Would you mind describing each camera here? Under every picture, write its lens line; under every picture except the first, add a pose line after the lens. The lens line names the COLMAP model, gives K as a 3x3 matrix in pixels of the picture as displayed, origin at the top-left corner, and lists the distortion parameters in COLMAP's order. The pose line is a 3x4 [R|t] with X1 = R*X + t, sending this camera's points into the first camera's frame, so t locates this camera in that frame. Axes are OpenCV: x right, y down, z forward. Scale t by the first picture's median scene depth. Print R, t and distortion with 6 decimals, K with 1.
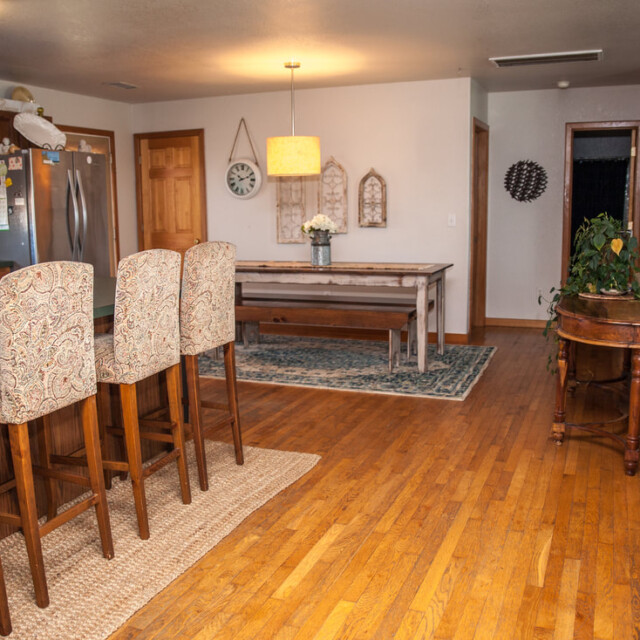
lens RADIAL K [[732.7, 0, 319.3], [0, 732.7, 320.0], [0, 0, 1]] dist [-0.069997, 0.000000]
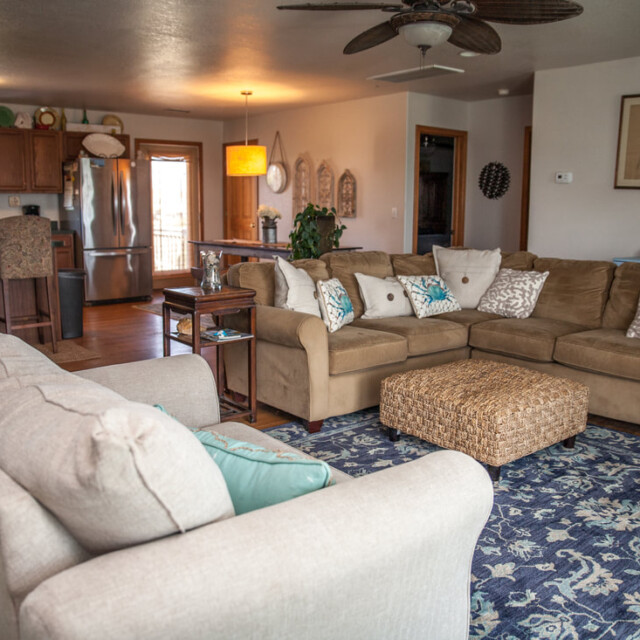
lens RADIAL K [[684.8, 0, 319.0], [0, 684.8, 319.7], [0, 0, 1]] dist [-0.075584, 0.000000]
pose [[0.883464, 0.098432, -0.458041, 0.581093], [-0.092630, 0.995079, 0.035177, 0.007873], [0.459250, 0.011351, 0.888235, -0.037845]]
